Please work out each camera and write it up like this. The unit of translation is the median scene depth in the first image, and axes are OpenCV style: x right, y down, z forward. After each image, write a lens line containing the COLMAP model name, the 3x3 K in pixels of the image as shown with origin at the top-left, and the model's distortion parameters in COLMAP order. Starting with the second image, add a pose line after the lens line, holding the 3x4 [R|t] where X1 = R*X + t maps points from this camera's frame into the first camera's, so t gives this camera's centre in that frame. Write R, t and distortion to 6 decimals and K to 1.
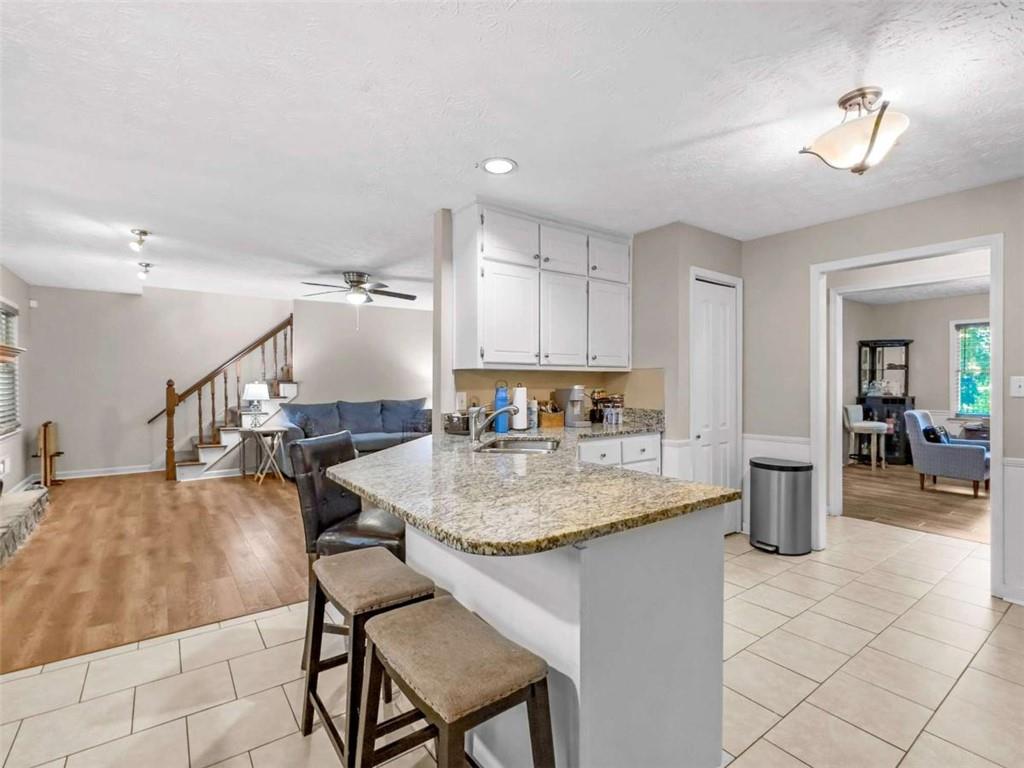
lens RADIAL K [[484.8, 0, 527.8], [0, 484.8, 386.7], [0, 0, 1]] dist [-0.009082, 0.003398]
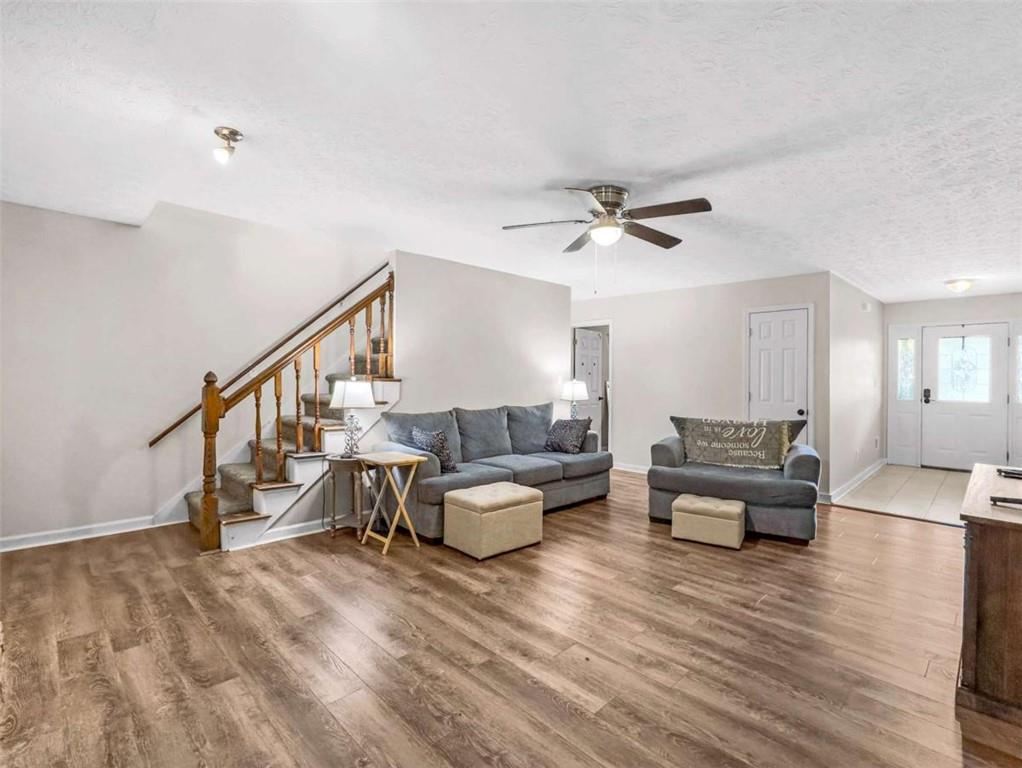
lens RADIAL K [[483.8, 0, 533.4], [0, 483.8, 382.6], [0, 0, 1]] dist [-0.009082, 0.003398]
pose [[0.990093, 0.010592, 0.140015, -0.418649], [-0.009459, 0.999917, -0.008757, -0.000843], [-0.140096, 0.007346, 0.990111, 0.360813]]
